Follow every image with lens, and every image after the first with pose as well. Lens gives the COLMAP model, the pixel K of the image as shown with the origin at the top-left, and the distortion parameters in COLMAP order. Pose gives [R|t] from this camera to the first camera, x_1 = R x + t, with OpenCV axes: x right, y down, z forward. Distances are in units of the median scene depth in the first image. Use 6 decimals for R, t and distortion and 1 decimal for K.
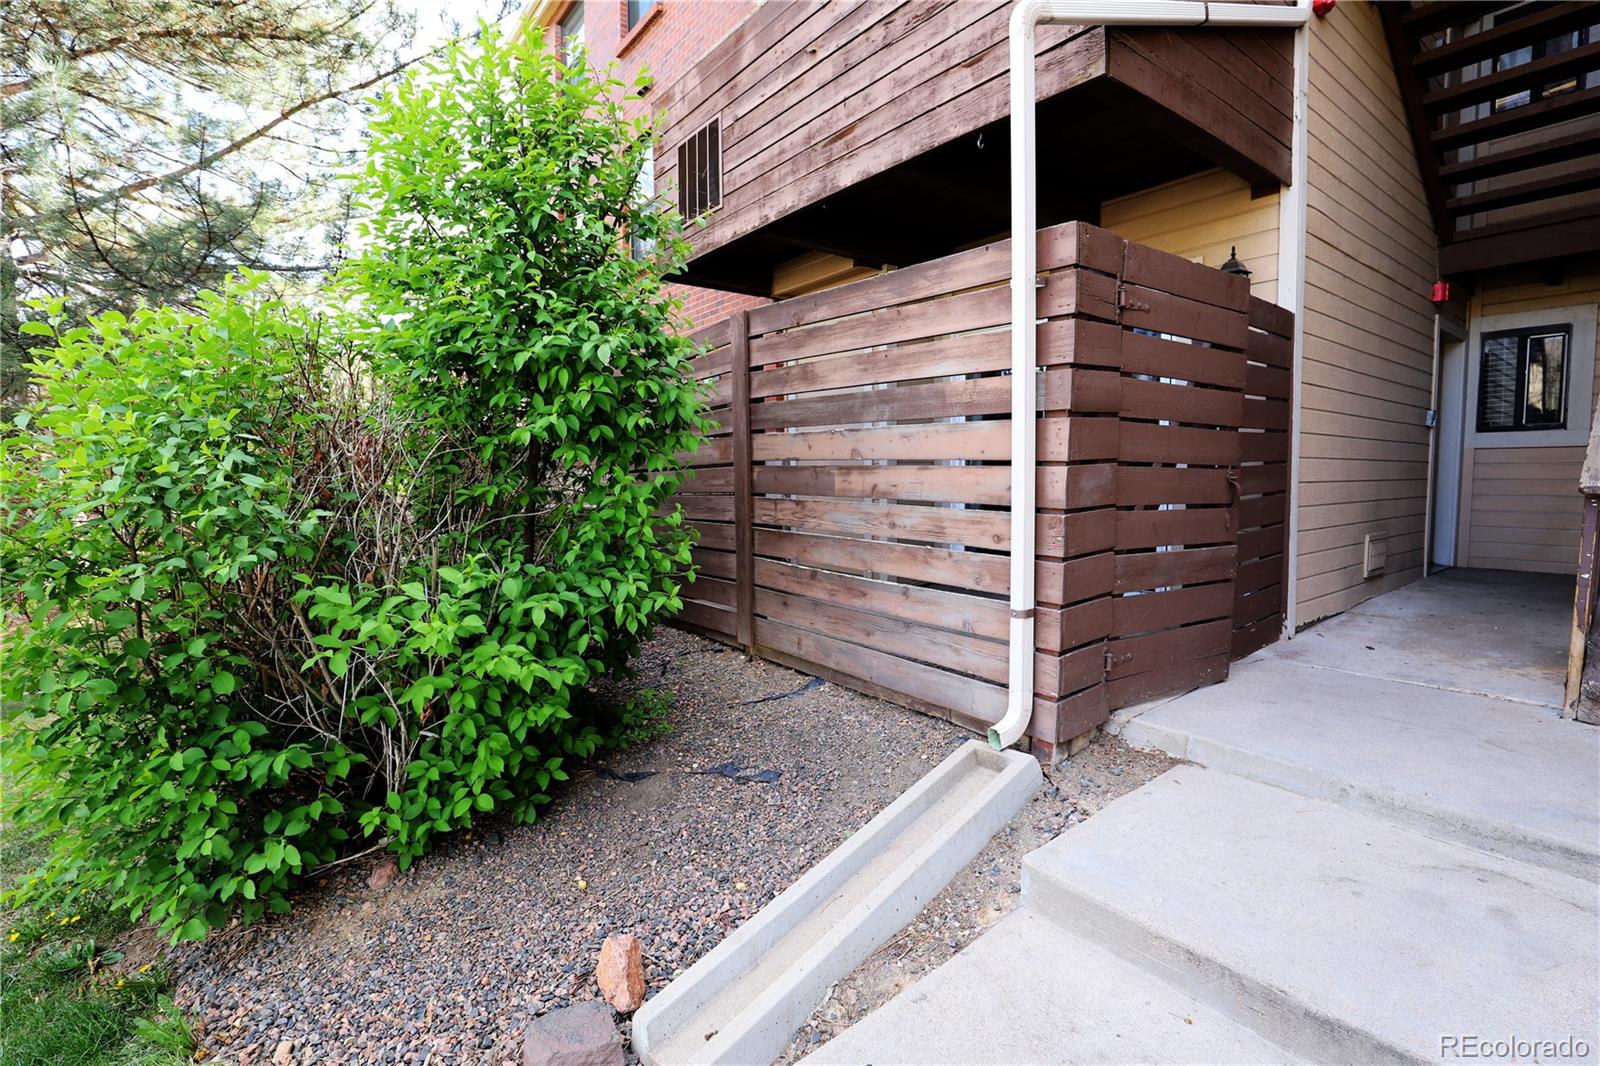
lens RADIAL K [[732.3, 0, 801.4], [0, 732.3, 529.3], [0, 0, 1]] dist [-0.036875, 0.006081]
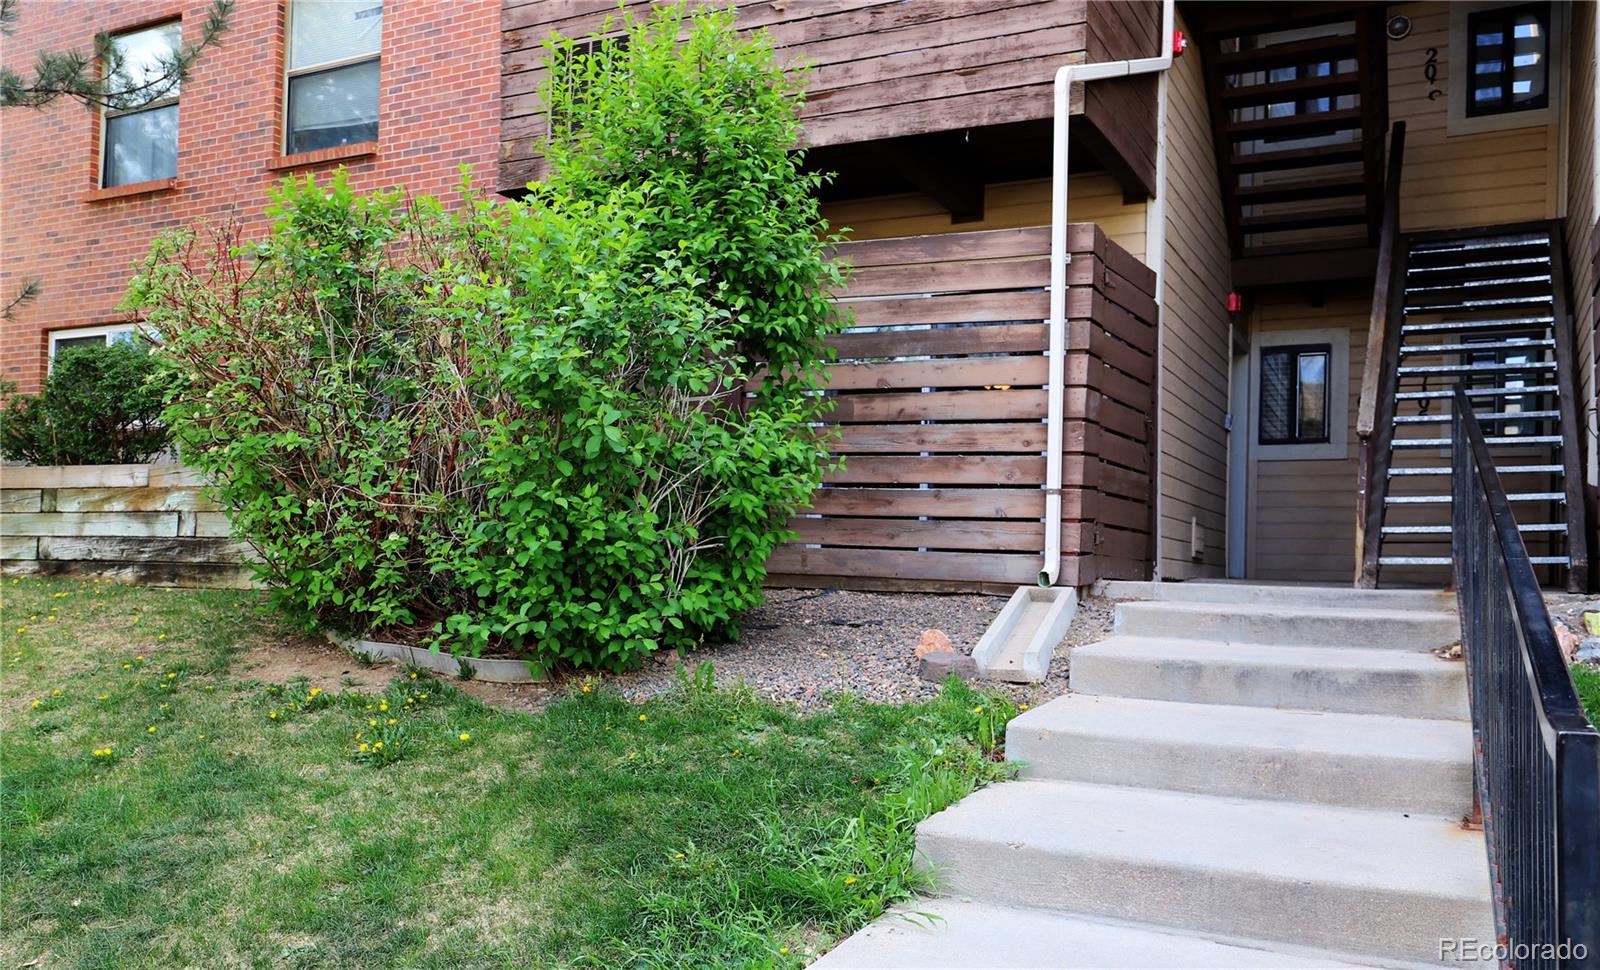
lens RADIAL K [[1138.3, 0, 797.3], [0, 1138.3, 507.8], [0, 0, 1]] dist [-0.002084, 0.000231]
pose [[0.922129, 0.036124, 0.385192, -0.785278], [-0.004442, 0.996554, -0.082826, 0.260084], [-0.386857, 0.074665, 0.919112, -0.639682]]
